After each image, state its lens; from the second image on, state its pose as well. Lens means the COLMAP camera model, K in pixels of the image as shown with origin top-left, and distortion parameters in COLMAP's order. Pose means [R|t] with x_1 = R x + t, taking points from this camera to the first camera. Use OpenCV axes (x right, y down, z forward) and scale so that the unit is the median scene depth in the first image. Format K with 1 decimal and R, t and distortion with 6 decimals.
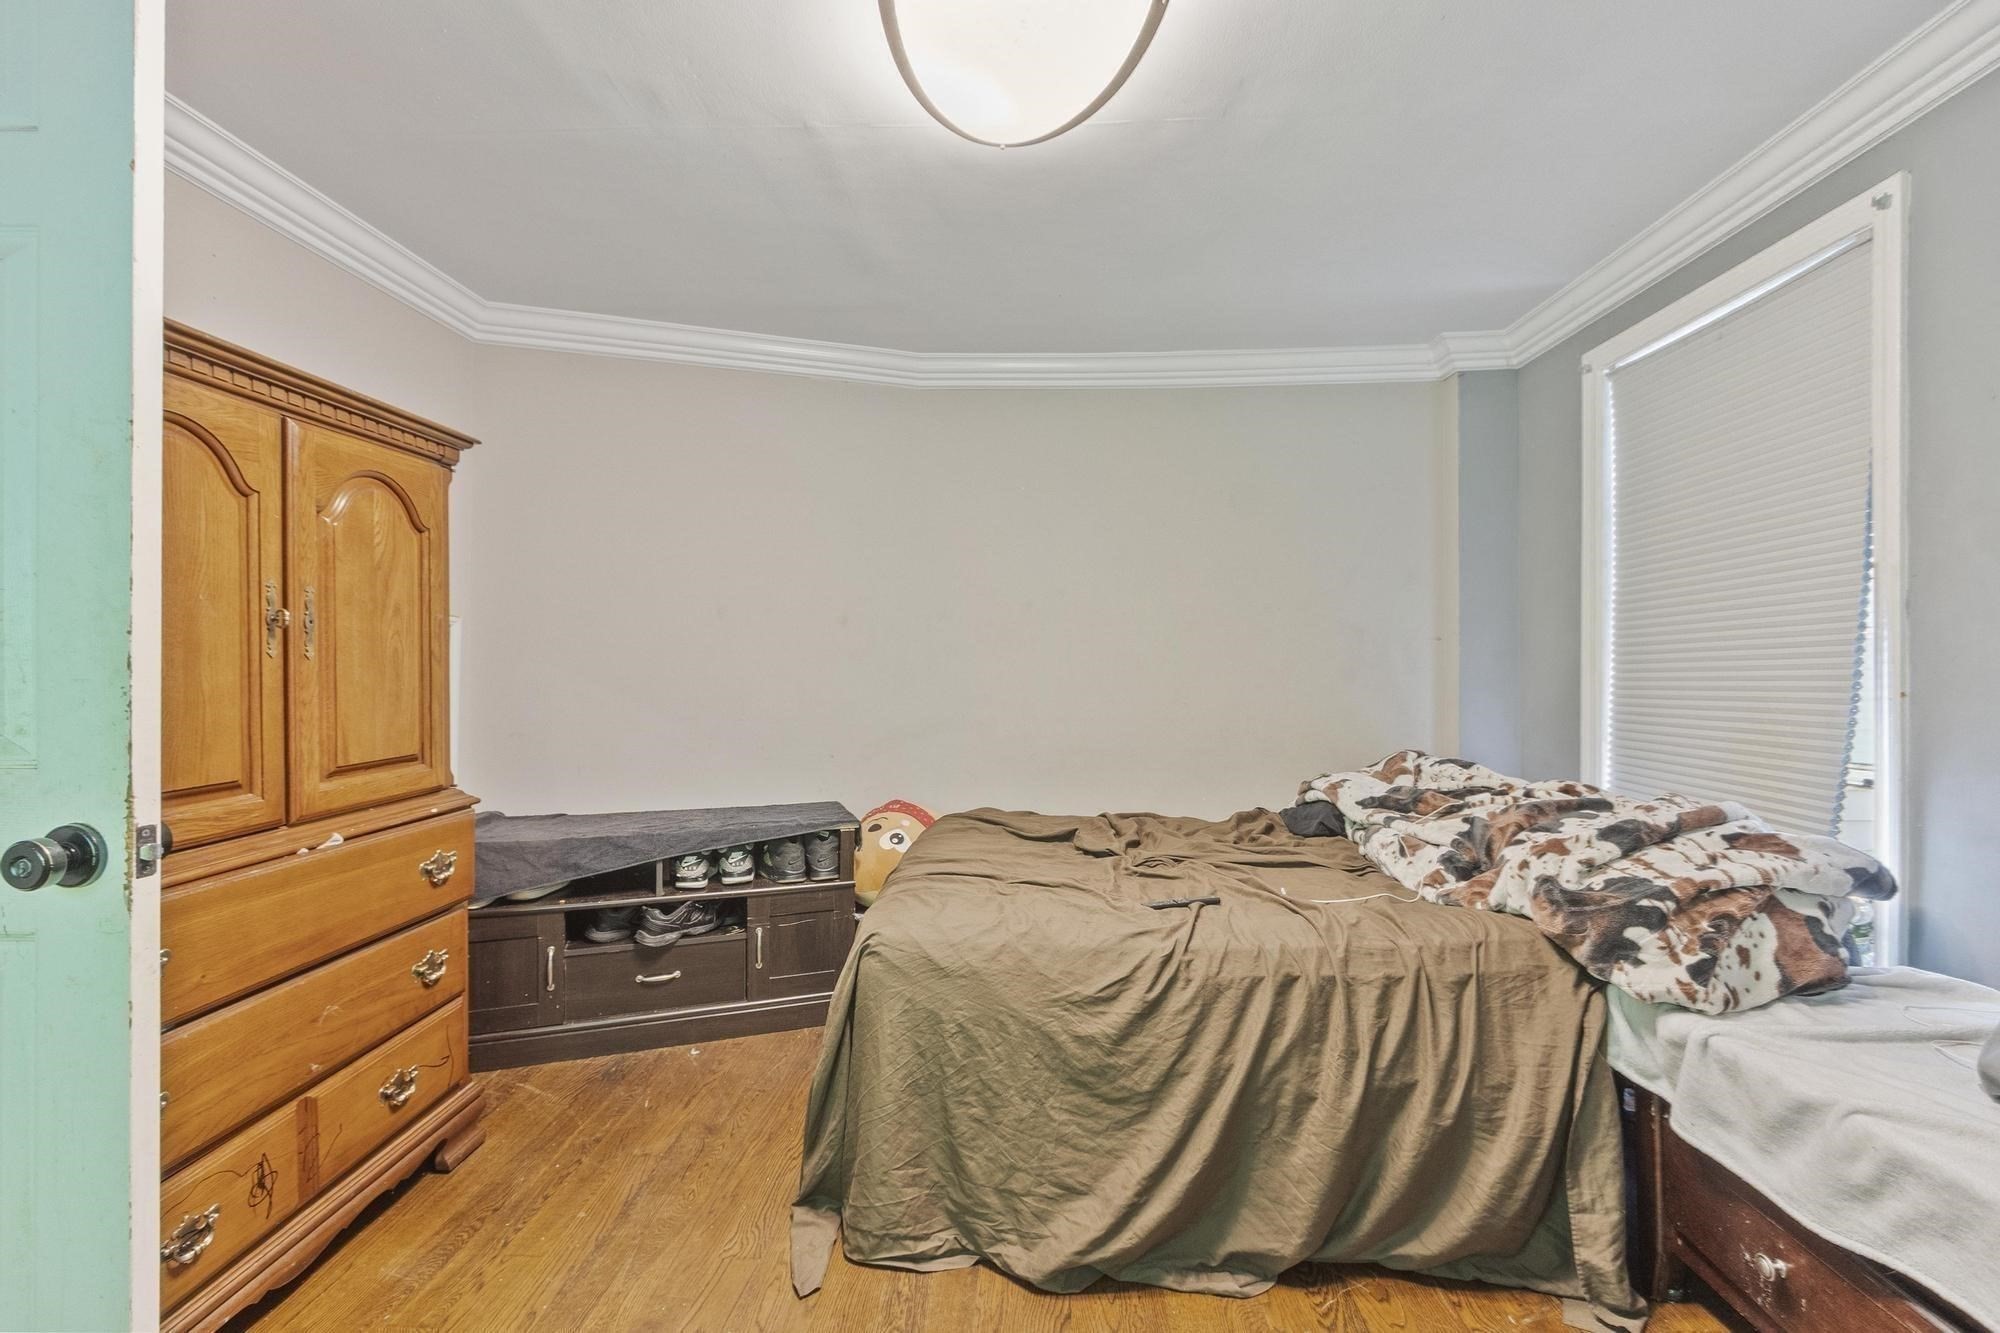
lens RADIAL K [[894.2, 0, 998.6], [0, 894.2, 673.7], [0, 0, 1]] dist [-0.001625, 0.000889]
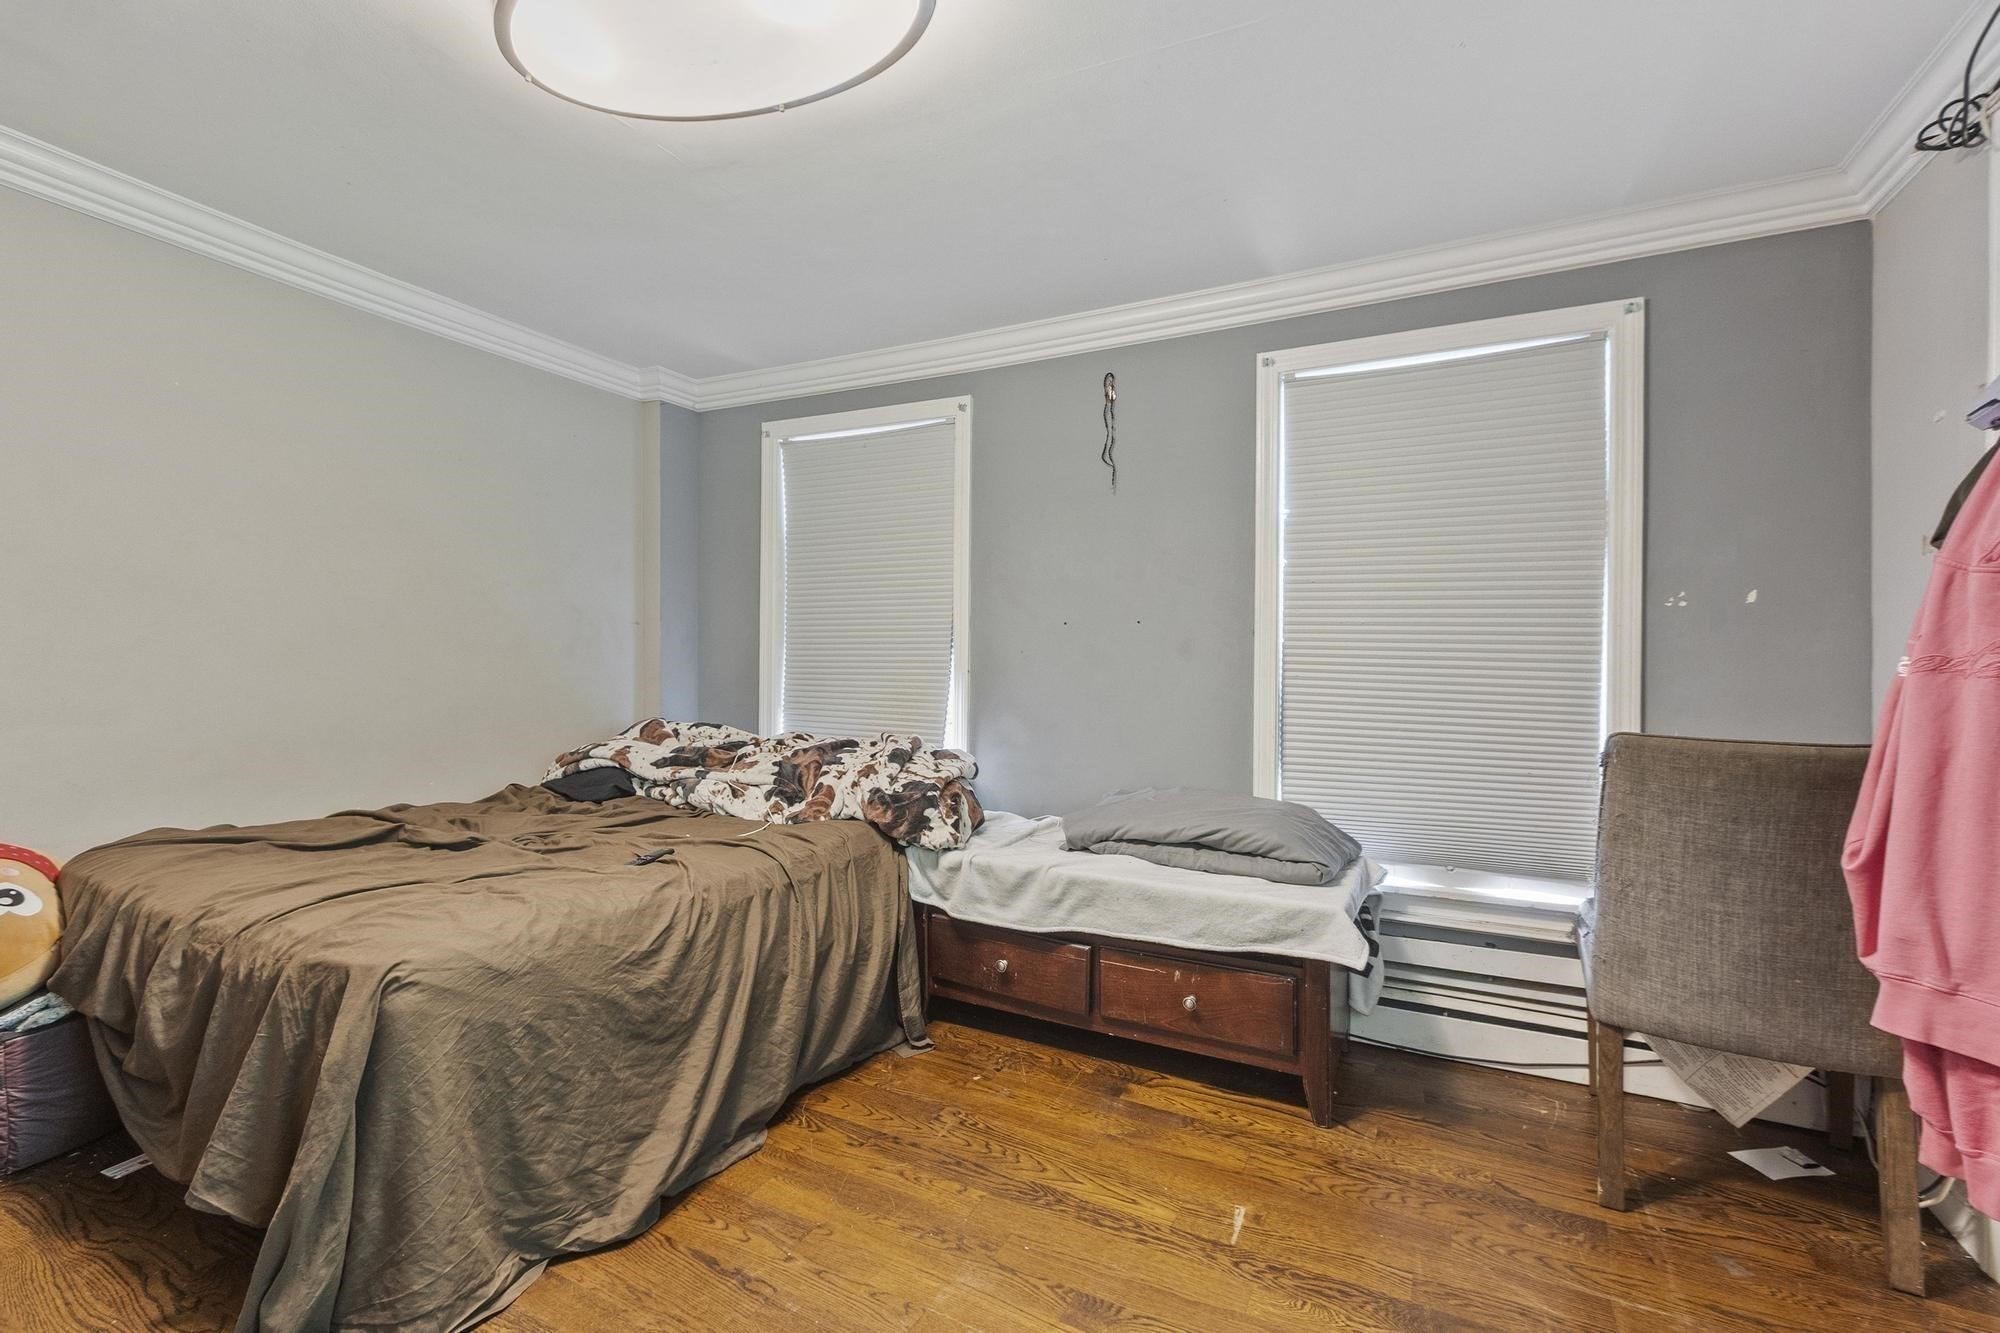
lens RADIAL K [[894.2, 0, 995.0], [0, 894.2, 665.5], [0, 0, 1]] dist [-0.001625, 0.000889]
pose [[0.390729, 0.009132, 0.920461, -0.727211], [-0.023938, 0.999713, 0.000243, 0.008590], [-0.920195, -0.022129, 0.390835, 0.206840]]
